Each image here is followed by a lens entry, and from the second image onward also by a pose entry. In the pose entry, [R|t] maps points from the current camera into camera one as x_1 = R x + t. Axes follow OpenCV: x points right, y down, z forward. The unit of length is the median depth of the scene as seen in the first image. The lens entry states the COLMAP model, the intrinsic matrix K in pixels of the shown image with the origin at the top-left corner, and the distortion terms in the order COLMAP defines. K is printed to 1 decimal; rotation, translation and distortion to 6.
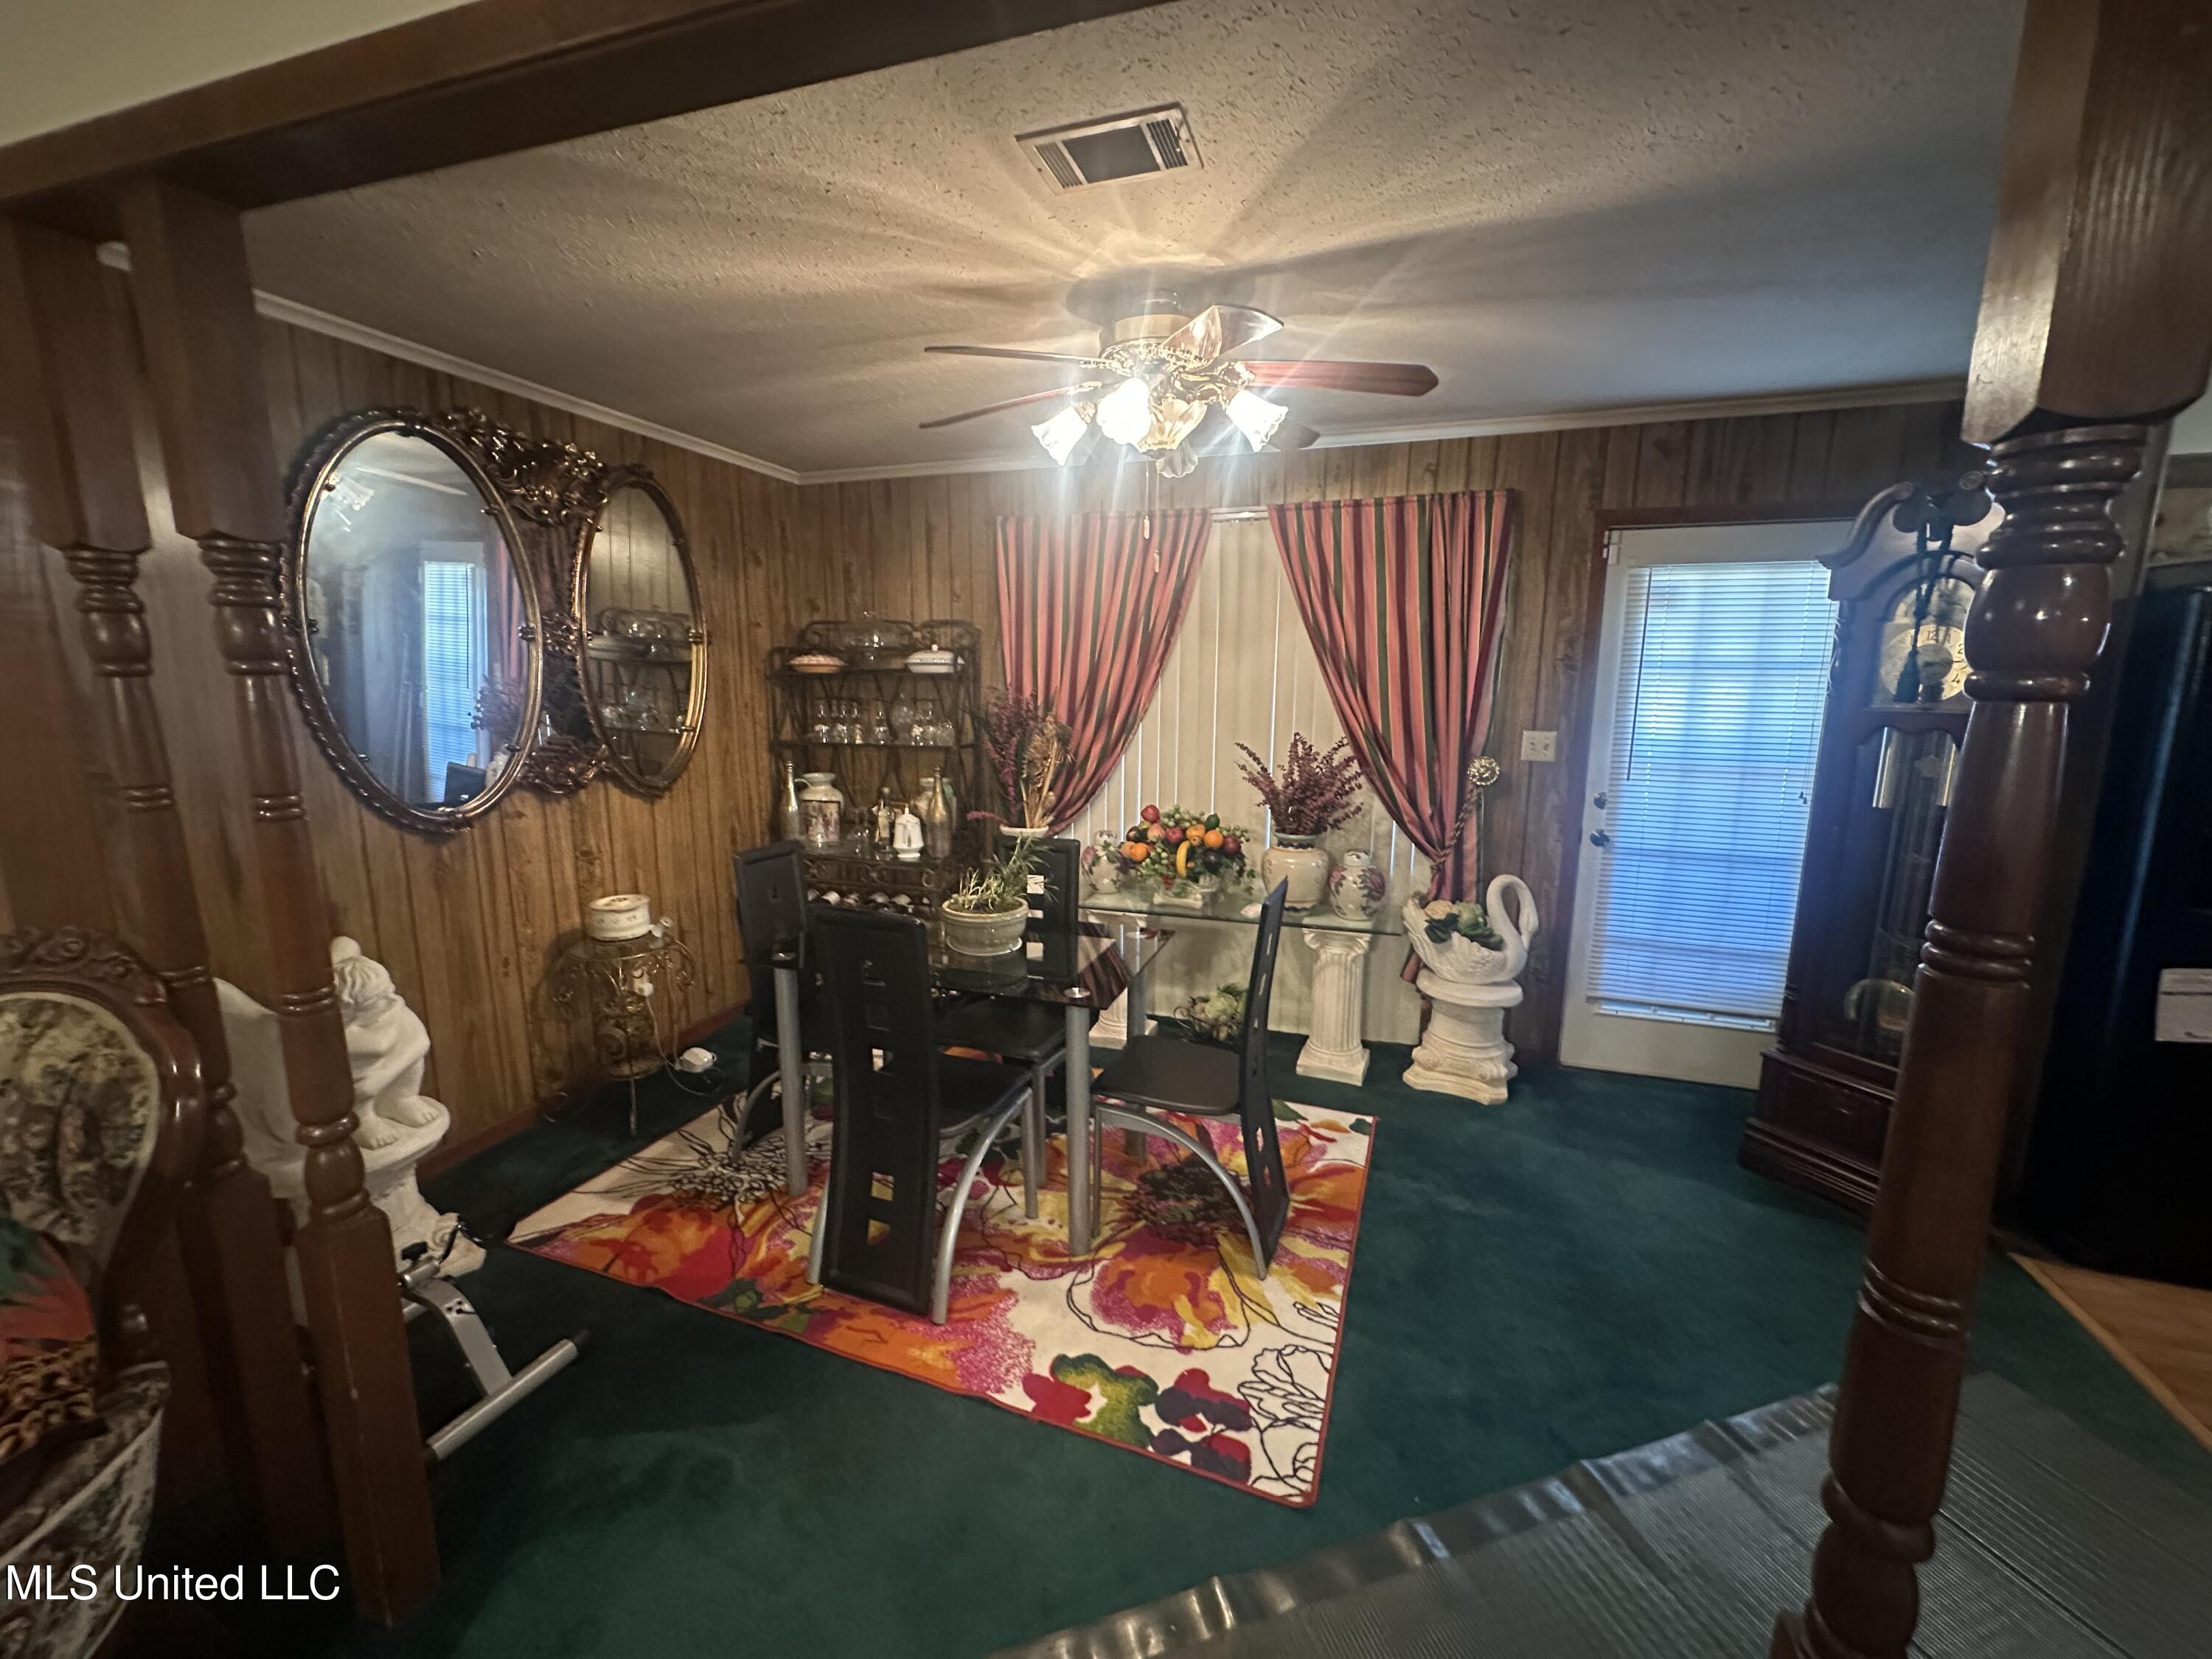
lens RADIAL K [[886.8, 0, 1105.8], [0, 886.8, 828.6], [0, 0, 1]] dist [-0.004241, -0.000105]
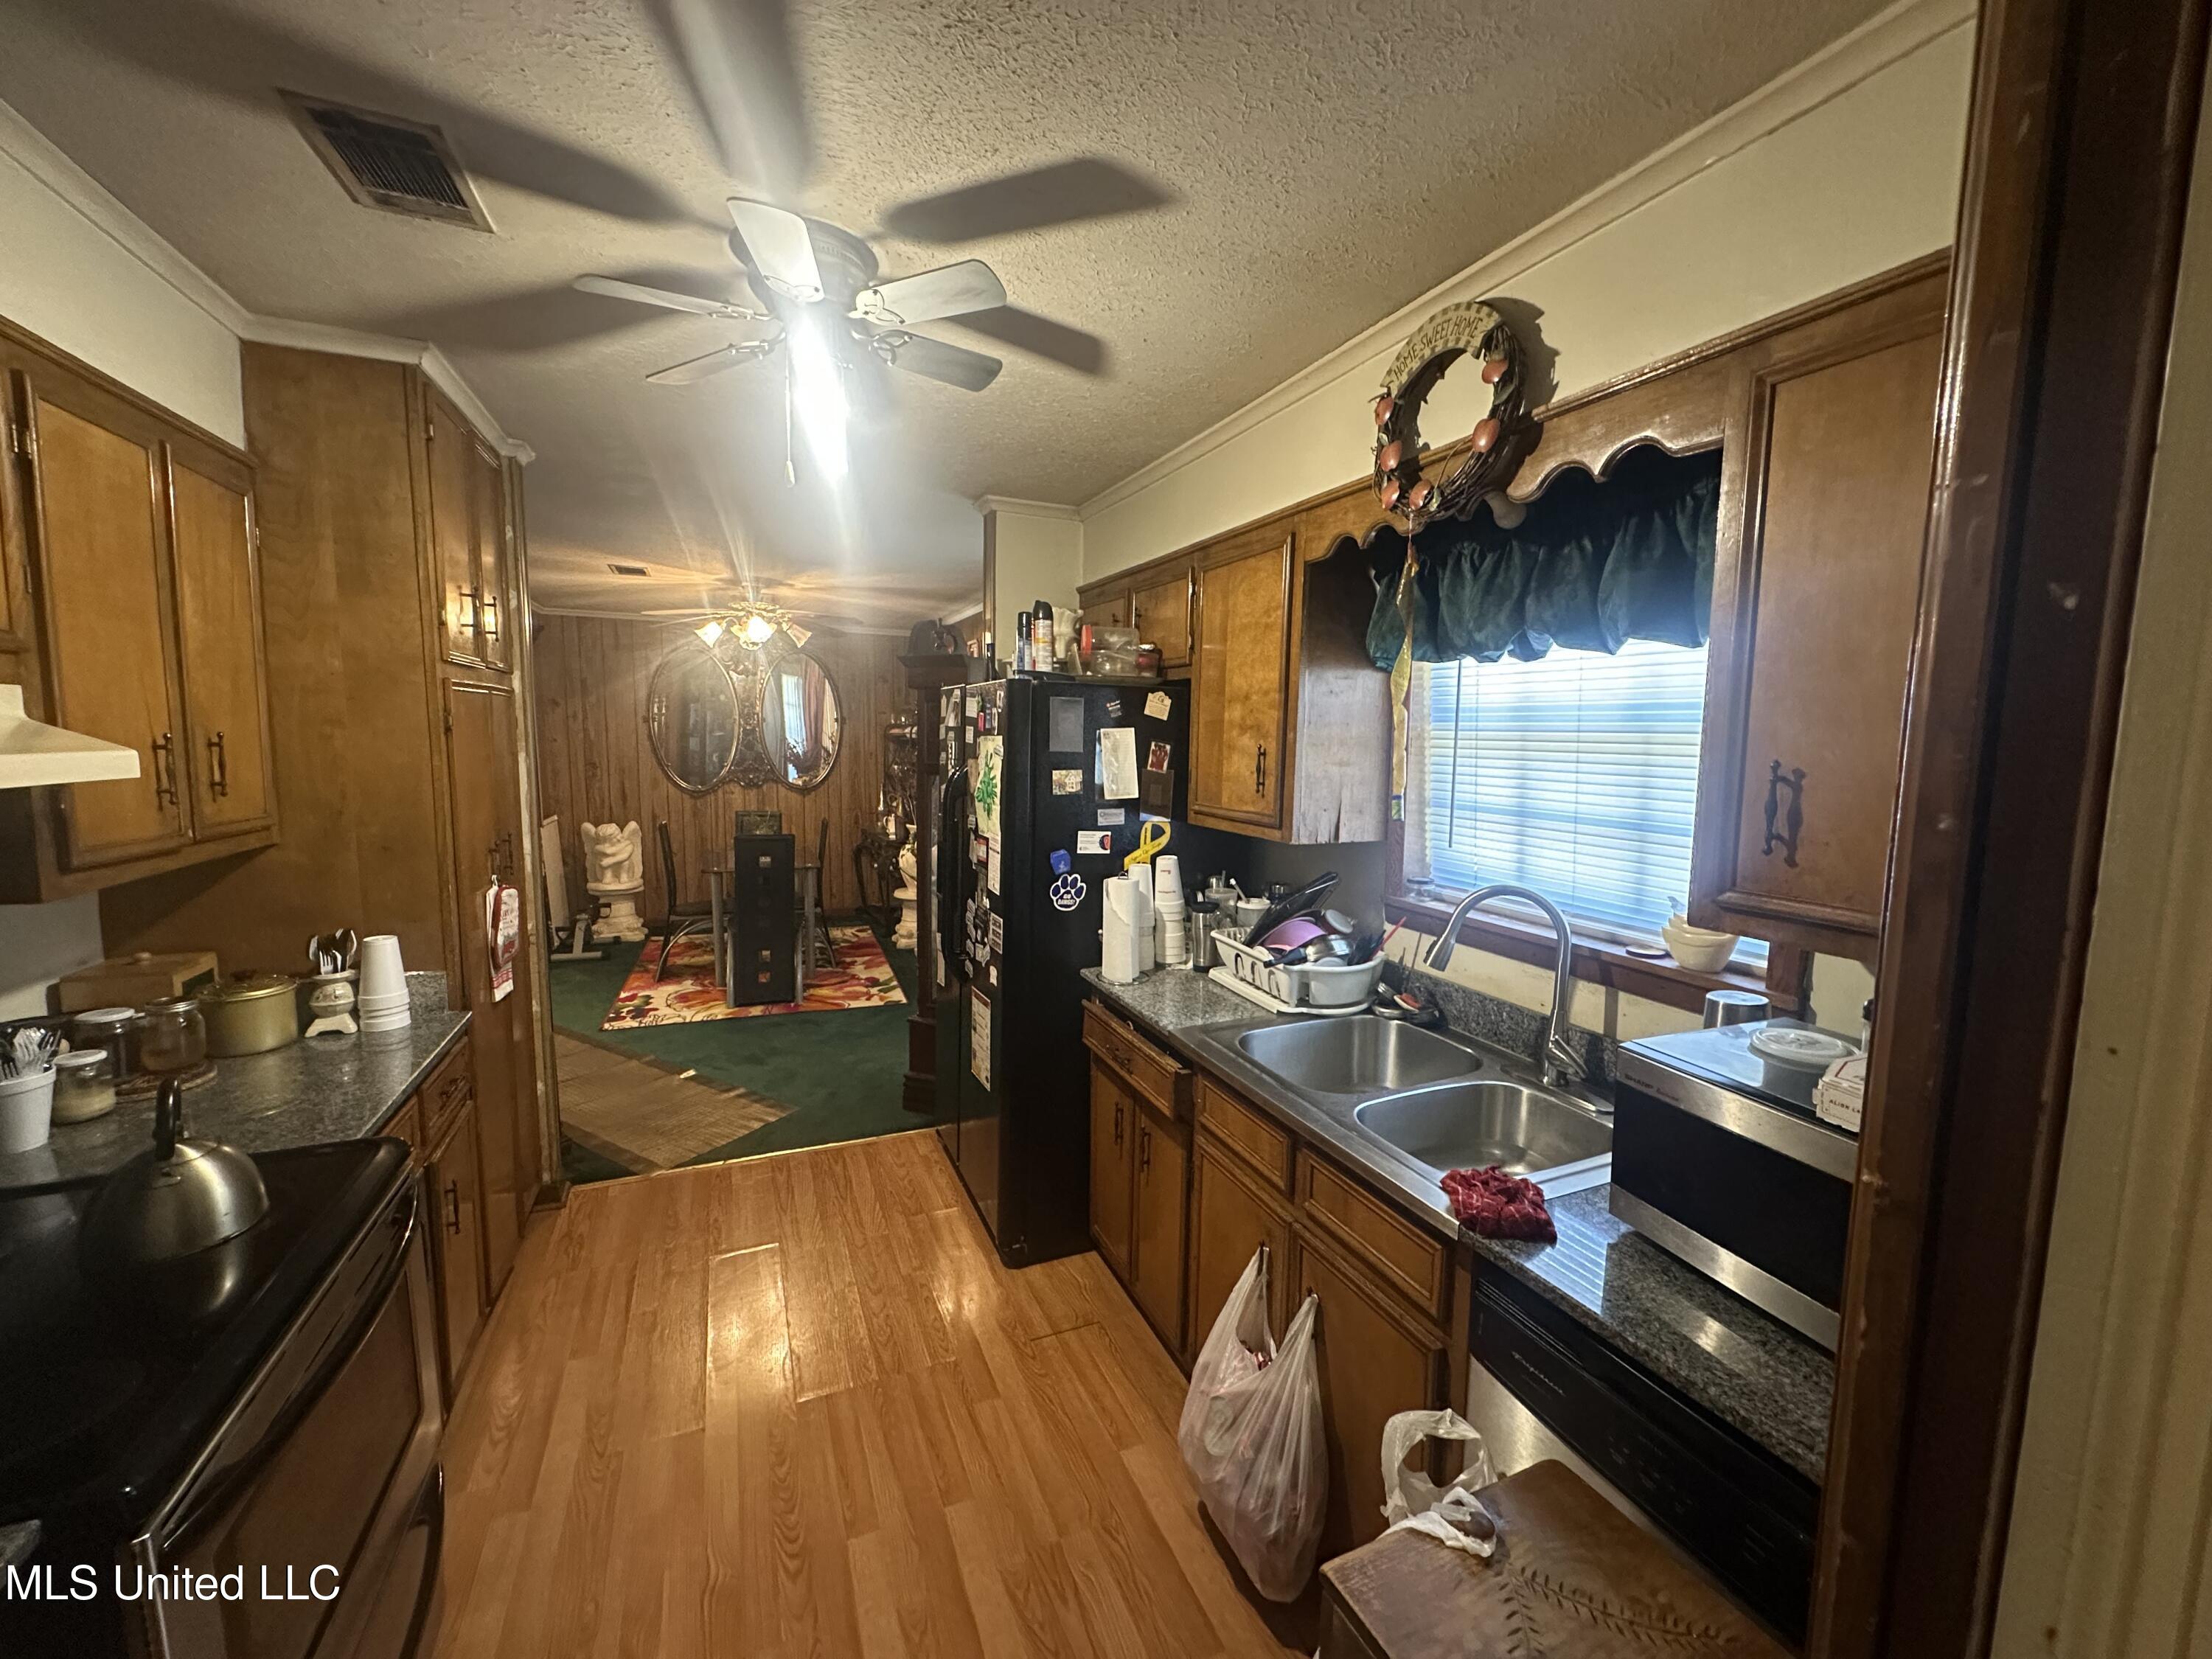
lens RADIAL K [[886.8, 0, 1103.5], [0, 886.8, 823.3], [0, 0, 1]] dist [-0.004241, -0.000105]
pose [[0.666704, 0.084819, -0.740480, 2.600999], [-0.136395, 0.990610, -0.009336, -0.068574], [0.732736, 0.107222, 0.672013, 0.149212]]
